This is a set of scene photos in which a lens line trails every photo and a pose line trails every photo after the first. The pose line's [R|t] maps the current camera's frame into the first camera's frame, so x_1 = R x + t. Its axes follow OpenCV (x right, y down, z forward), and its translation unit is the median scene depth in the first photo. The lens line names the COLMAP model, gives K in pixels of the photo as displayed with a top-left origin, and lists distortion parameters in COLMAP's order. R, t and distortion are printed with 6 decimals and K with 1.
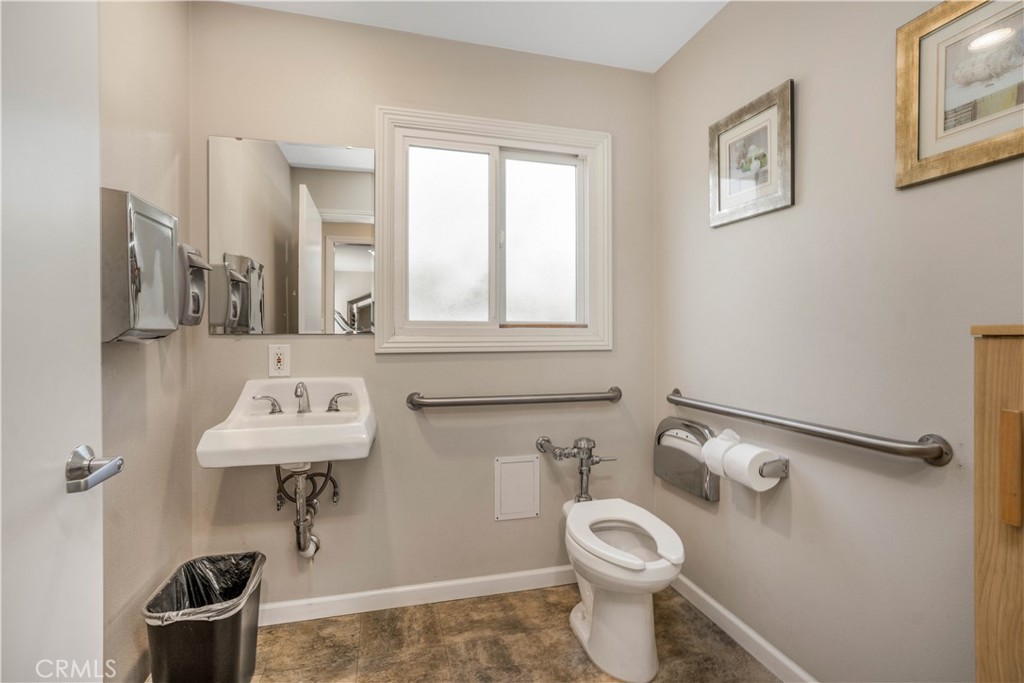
lens RADIAL K [[478.0, 0, 508.7], [0, 478.0, 338.3], [0, 0, 1]] dist [-0.044220, 0.000856]
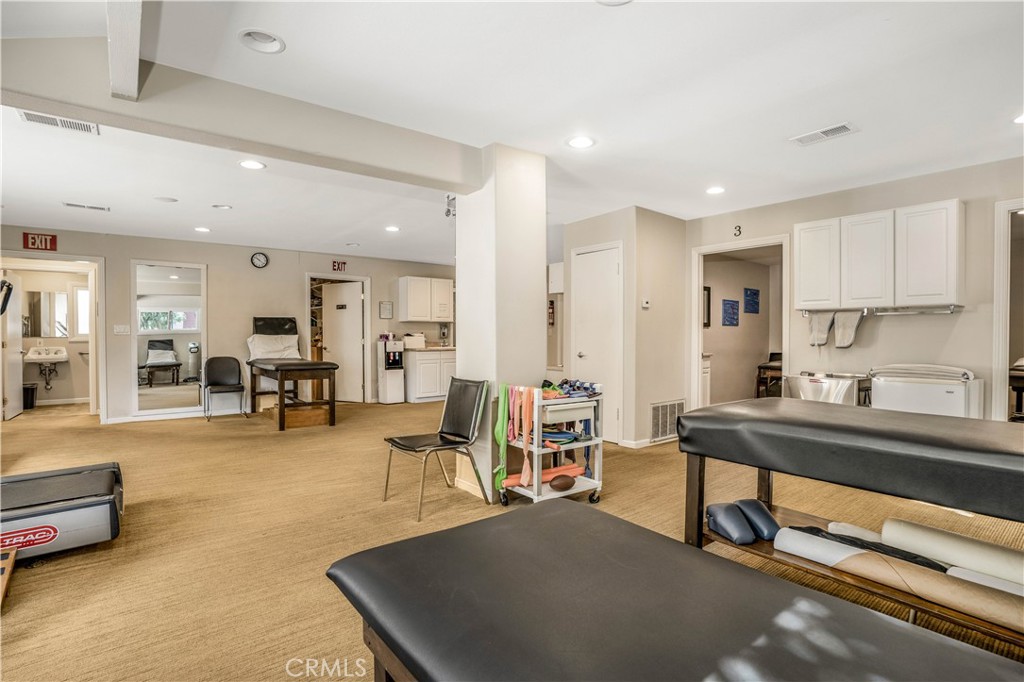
lens RADIAL K [[512.5, 0, 512.0], [0, 512.5, 341.0], [0, 0, 1]] dist [-0.000458, 0.000175]
pose [[0.929408, -0.007179, 0.368984, 1.792292], [0.002135, 0.999899, 0.014077, -0.027247], [-0.369048, -0.012296, 0.929329, -4.934124]]
